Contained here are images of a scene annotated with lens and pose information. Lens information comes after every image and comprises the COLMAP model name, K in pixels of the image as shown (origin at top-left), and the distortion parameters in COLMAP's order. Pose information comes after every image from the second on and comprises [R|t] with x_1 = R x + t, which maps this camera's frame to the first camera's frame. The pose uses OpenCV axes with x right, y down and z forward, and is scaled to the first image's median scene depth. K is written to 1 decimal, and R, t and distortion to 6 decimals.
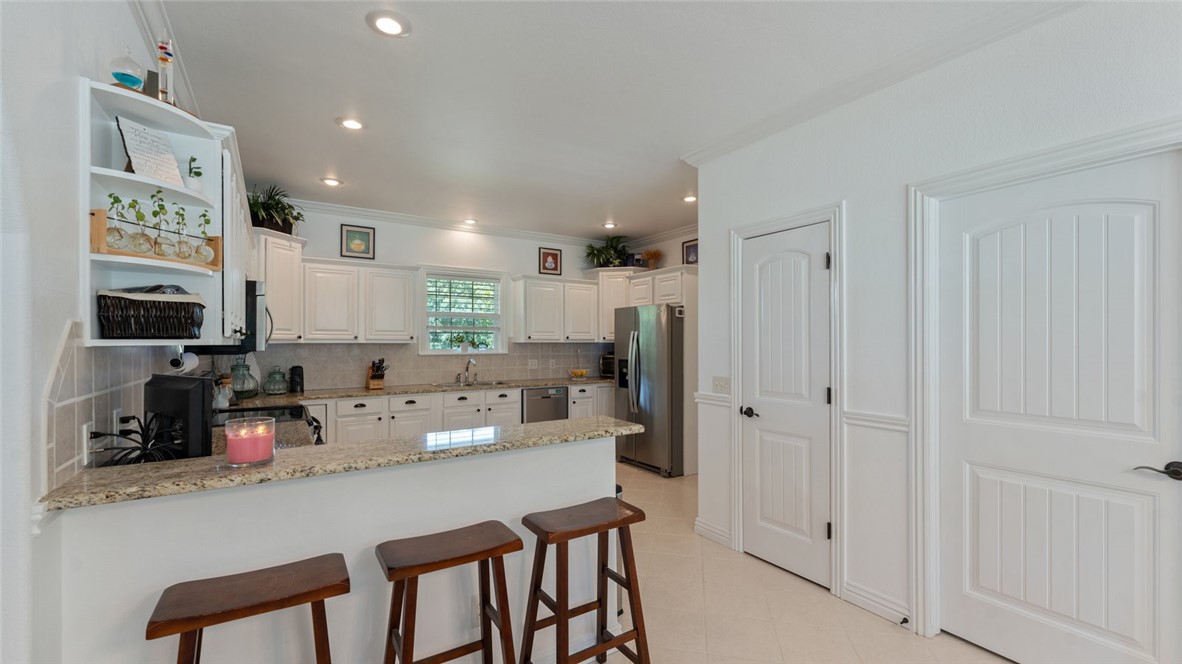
lens RADIAL K [[503.6, 0, 588.6], [0, 503.6, 339.8], [0, 0, 1]] dist [0.009579, -0.002436]
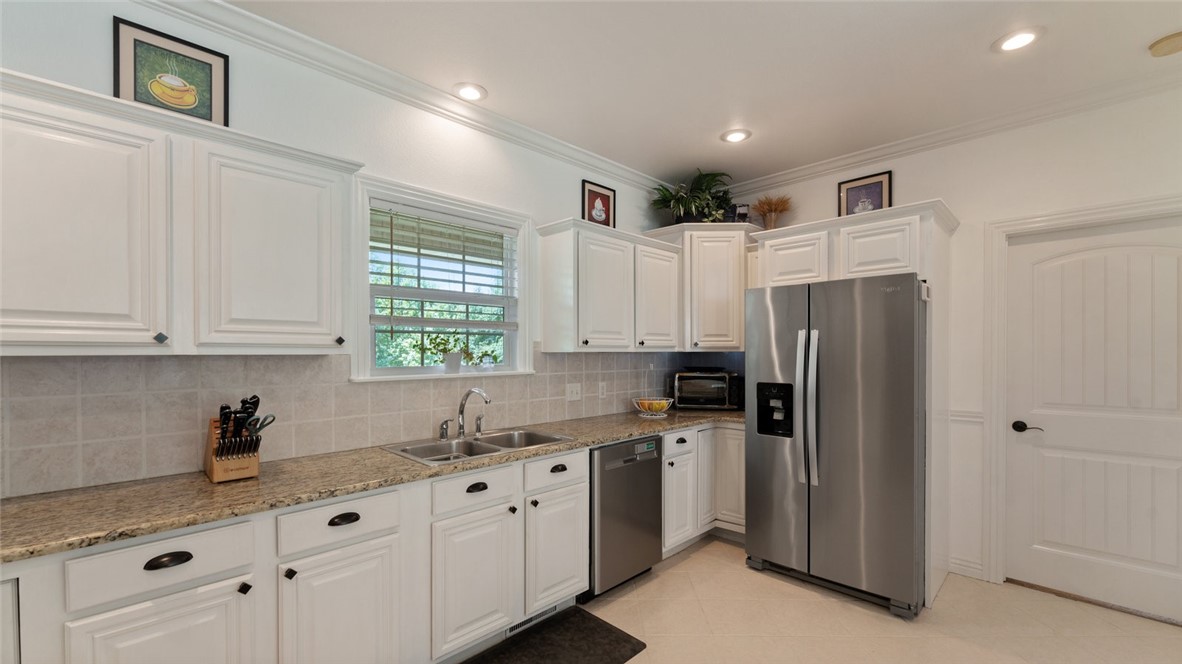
lens RADIAL K [[481.0, 0, 609.4], [0, 481.0, 357.7], [0, 0, 1]] dist [0.004341, -0.000287]
pose [[0.975369, -0.003570, 0.220552, -0.423494], [-0.000577, 0.999824, 0.018734, 0.003524], [-0.220580, -0.018399, 0.975195, 1.080696]]
